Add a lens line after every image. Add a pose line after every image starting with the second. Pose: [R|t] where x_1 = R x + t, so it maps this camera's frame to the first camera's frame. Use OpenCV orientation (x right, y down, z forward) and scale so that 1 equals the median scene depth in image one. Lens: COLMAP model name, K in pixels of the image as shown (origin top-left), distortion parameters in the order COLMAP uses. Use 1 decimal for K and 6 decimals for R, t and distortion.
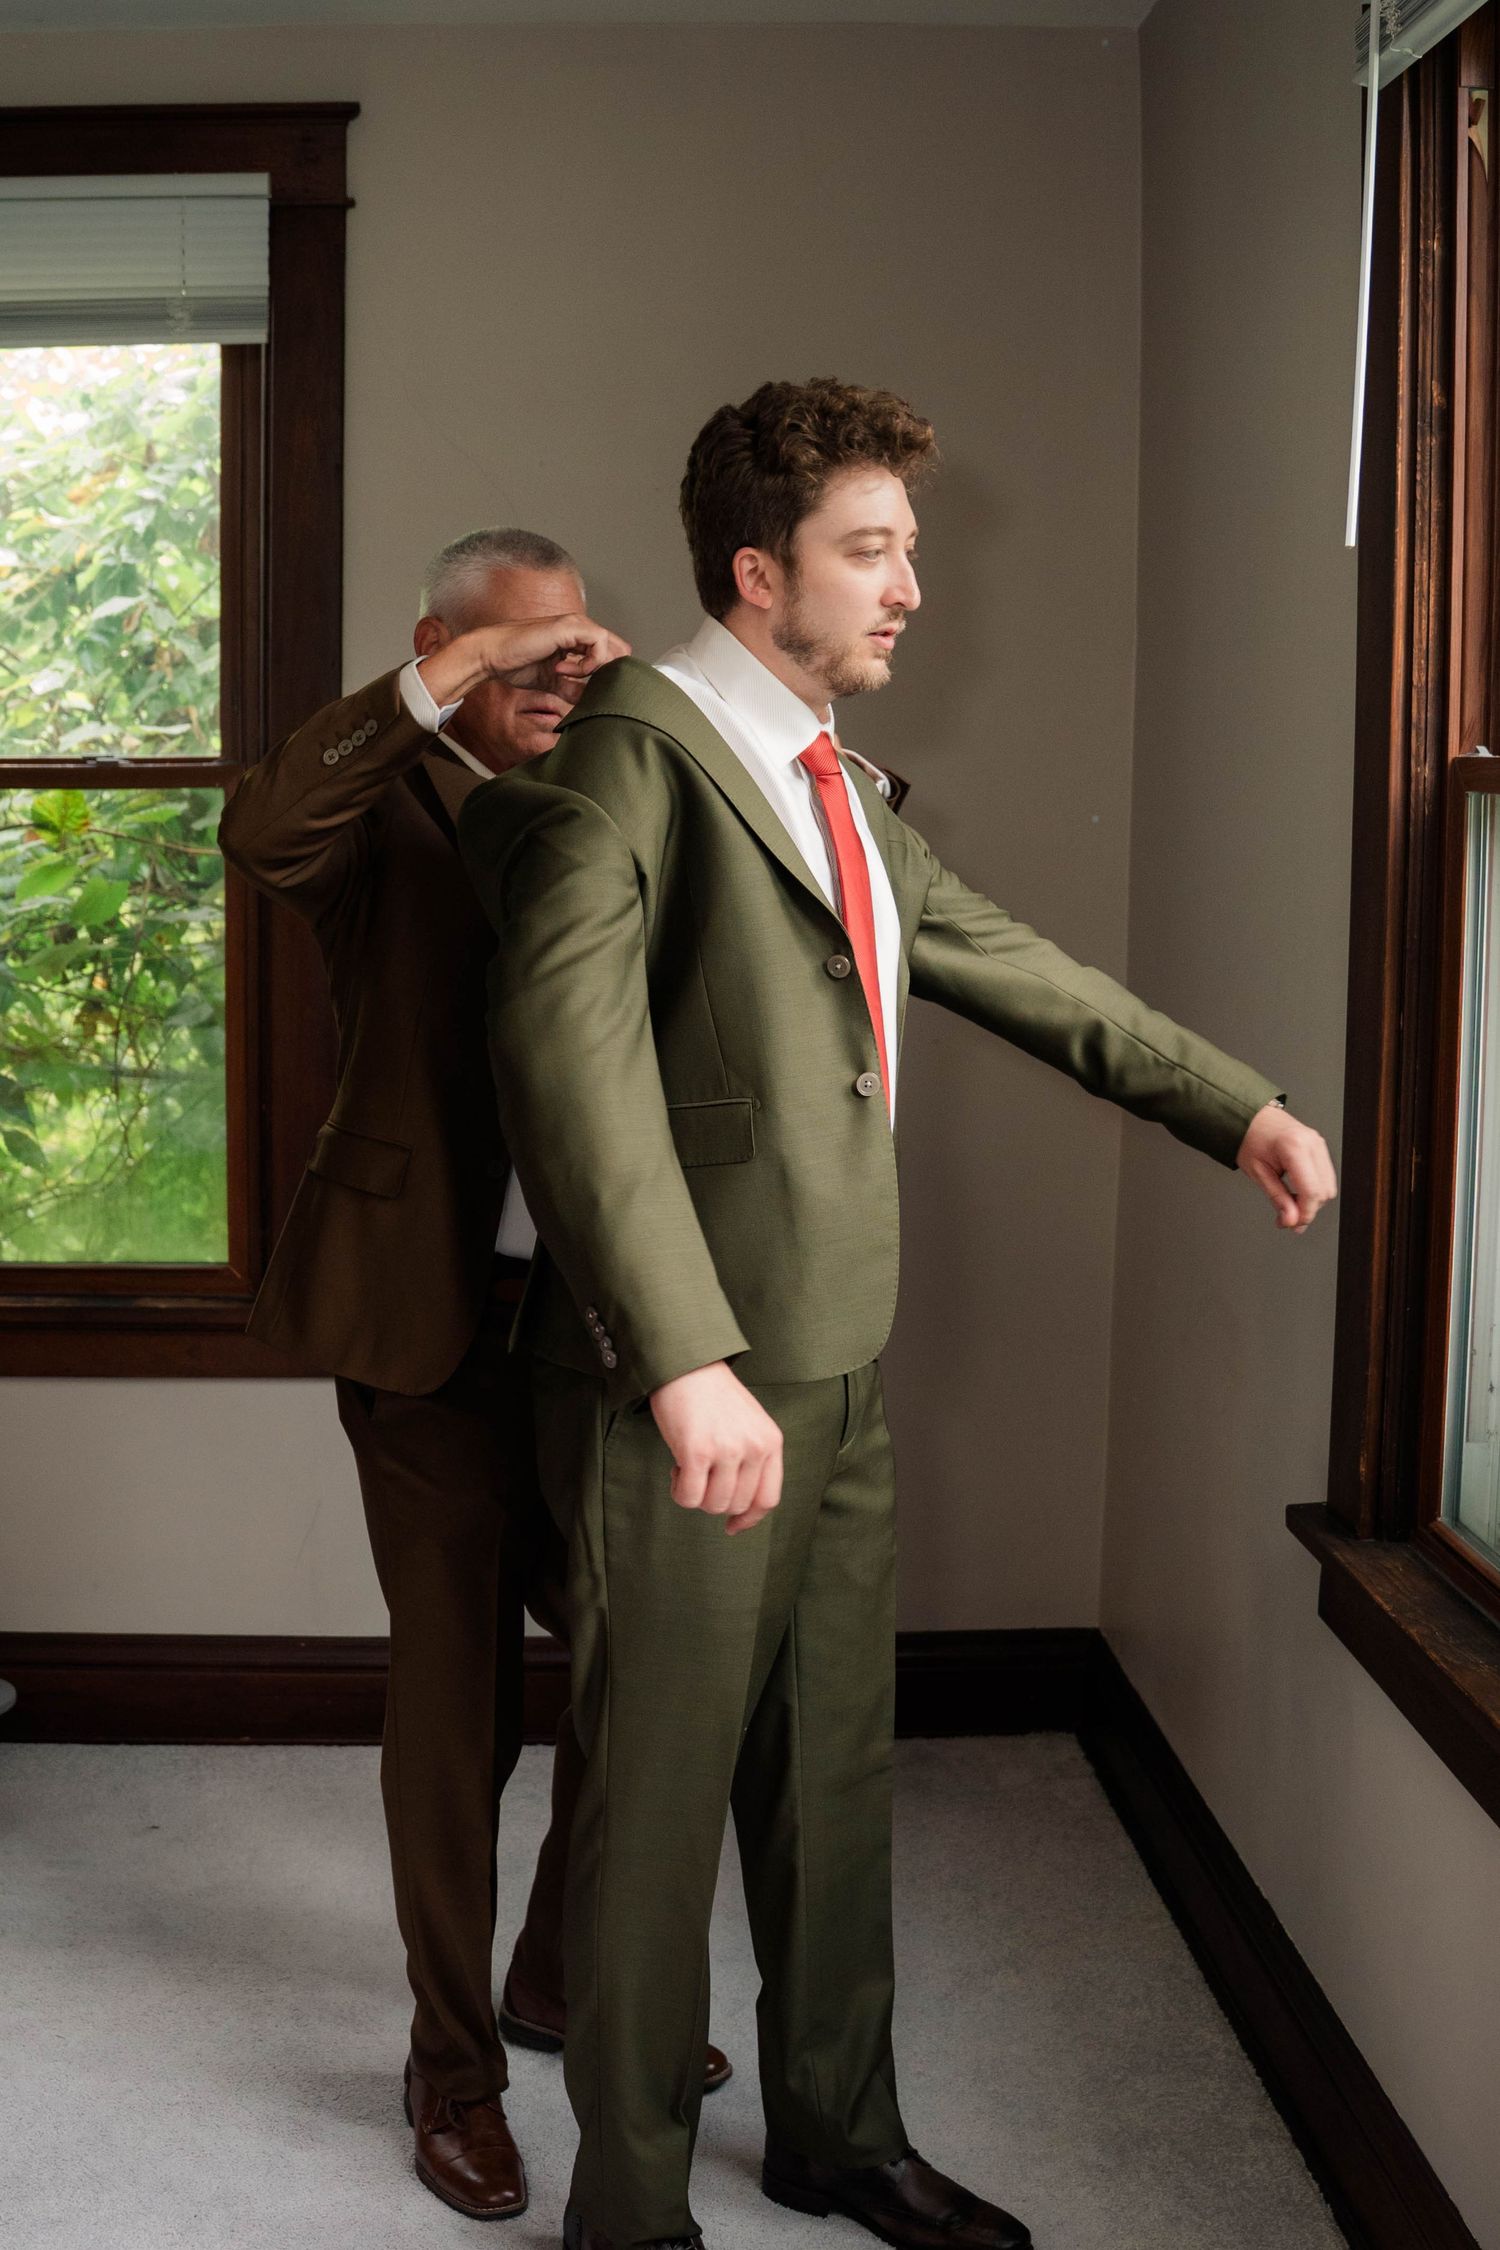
lens RADIAL K [[2597.4, 0, 752.9], [0, 2597.4, 1063.6], [0, 0, 1]] dist [-0.143006, 0.066287]
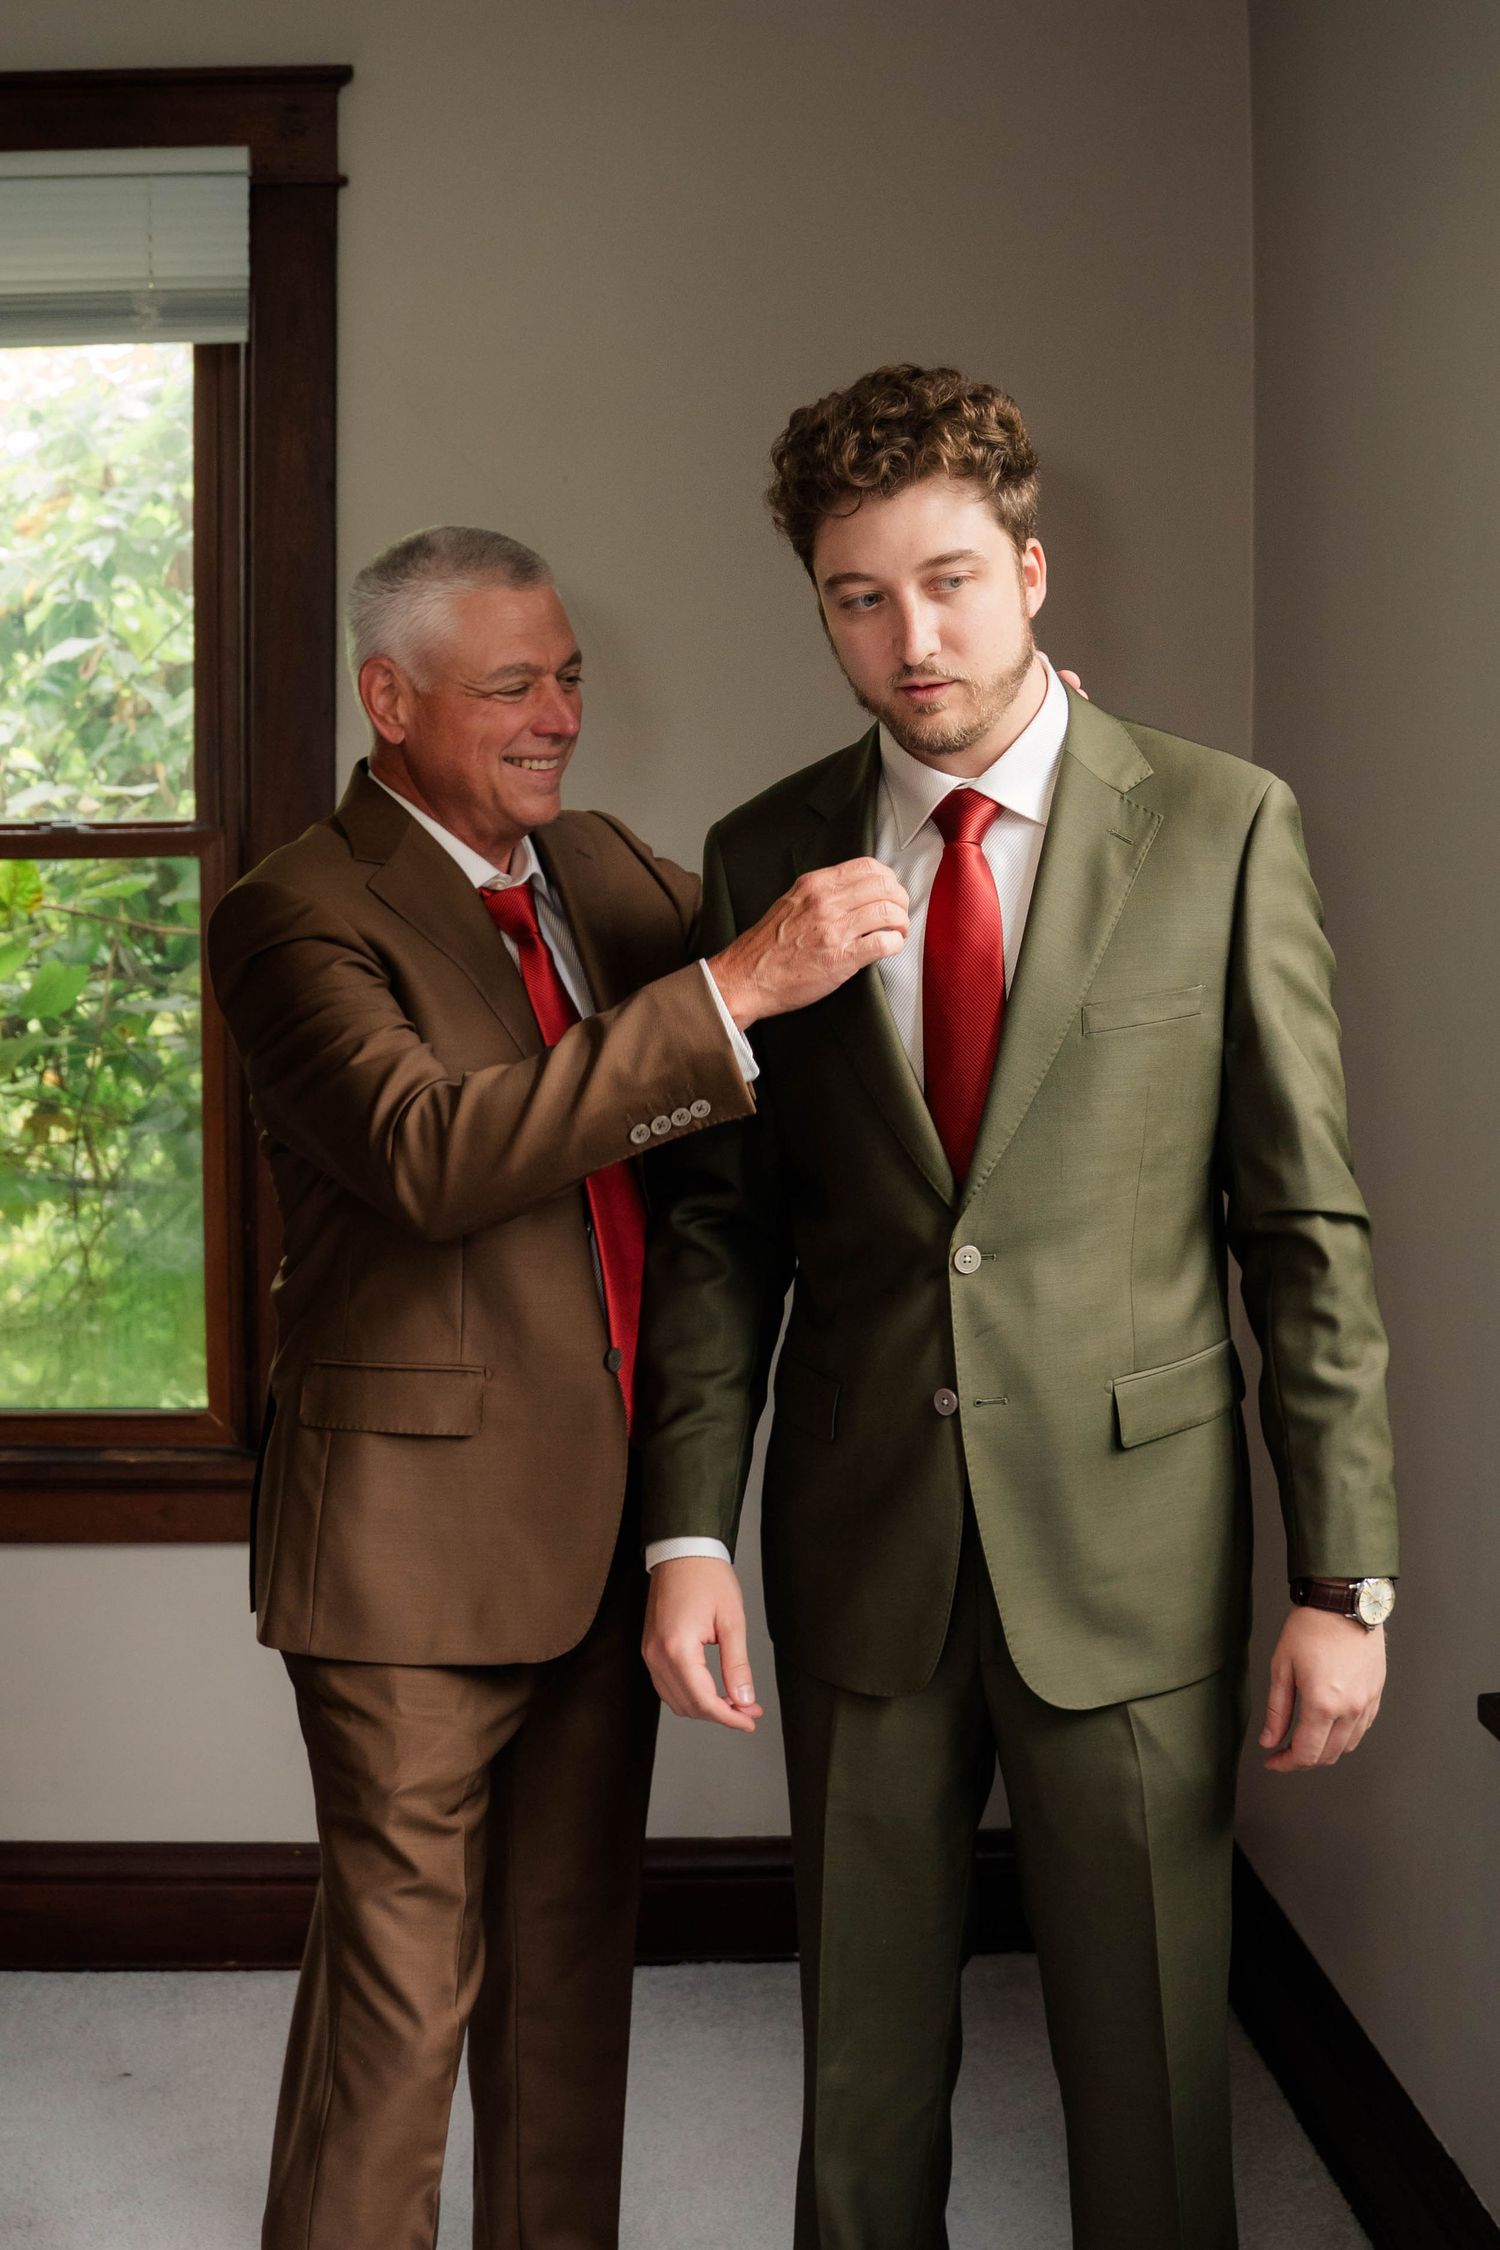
lens RADIAL K [[2828.1, 0, 765.1], [0, 2828.1, 1058.4], [0, 0, 1]] dist [-0.149511, 0.094517]
pose [[0.999940, -0.010194, 0.003972, -0.017594], [0.010320, 0.999401, -0.033039, -0.005652], [-0.003633, 0.033078, 0.999446, 0.054139]]
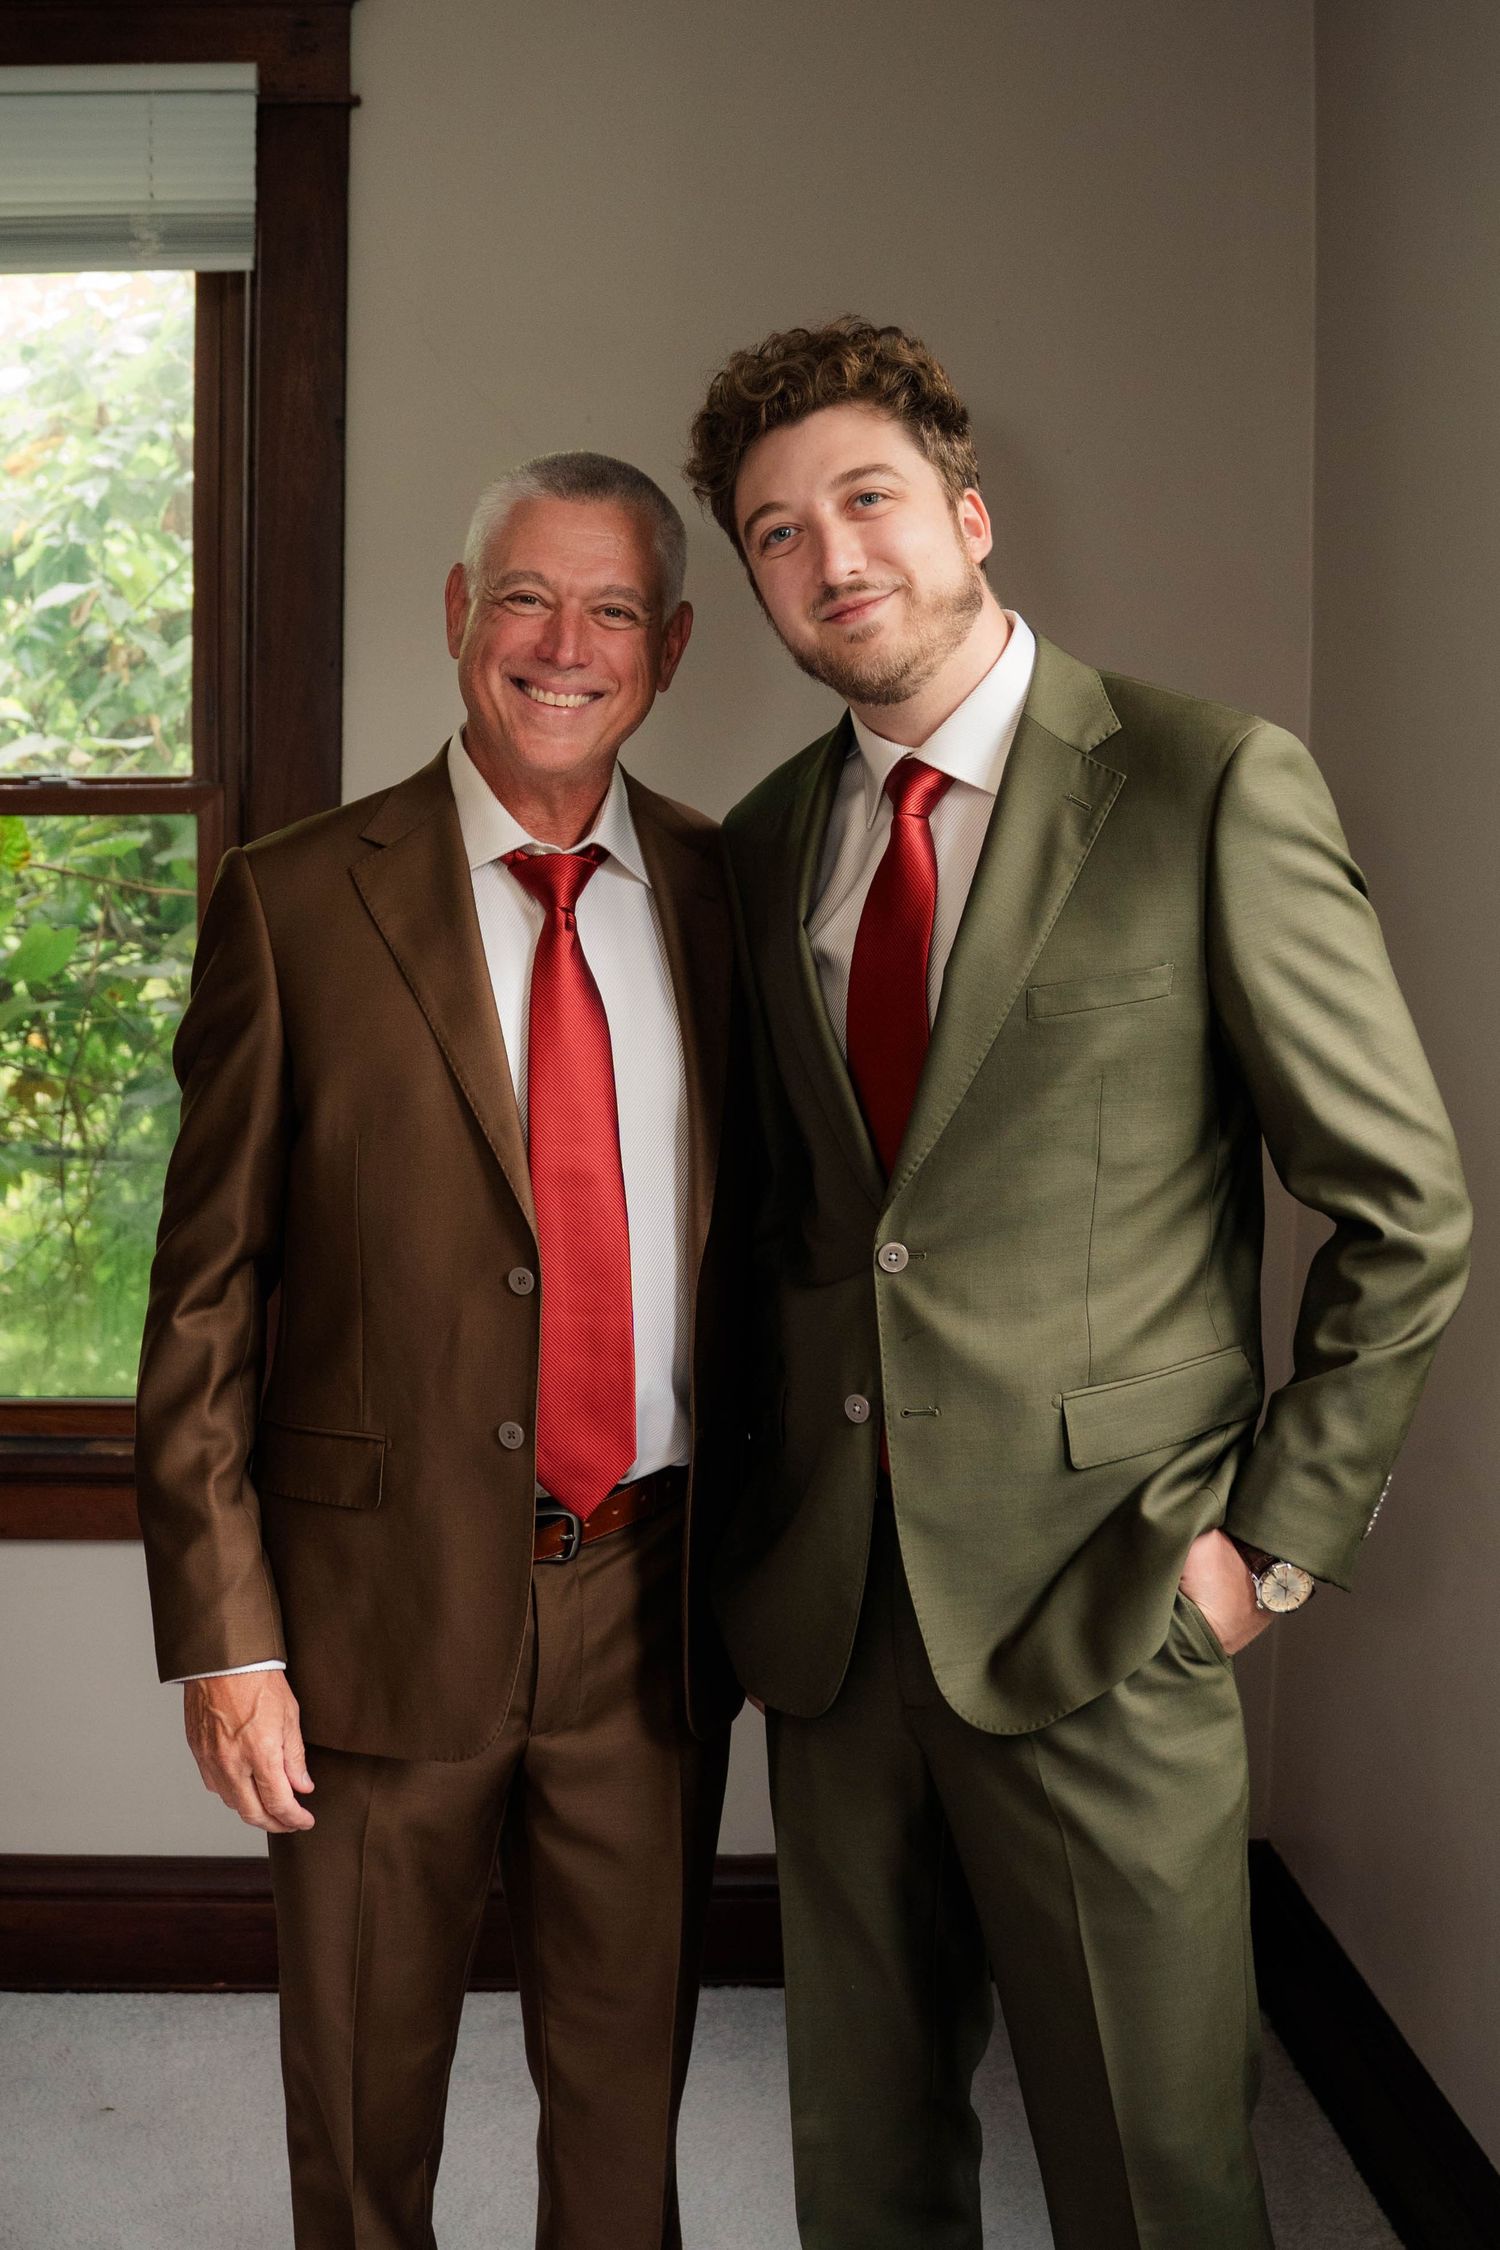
lens RADIAL K [[2829.6, 0, 757.1], [0, 2829.6, 995.1], [0, 0, 1]] dist [-0.138994, 0.068908]
pose [[0.999978, -0.001995, 0.006384, -0.029251], [0.002248, 0.999202, -0.039872, -0.012084], [-0.006299, 0.039886, 0.999184, 0.097501]]
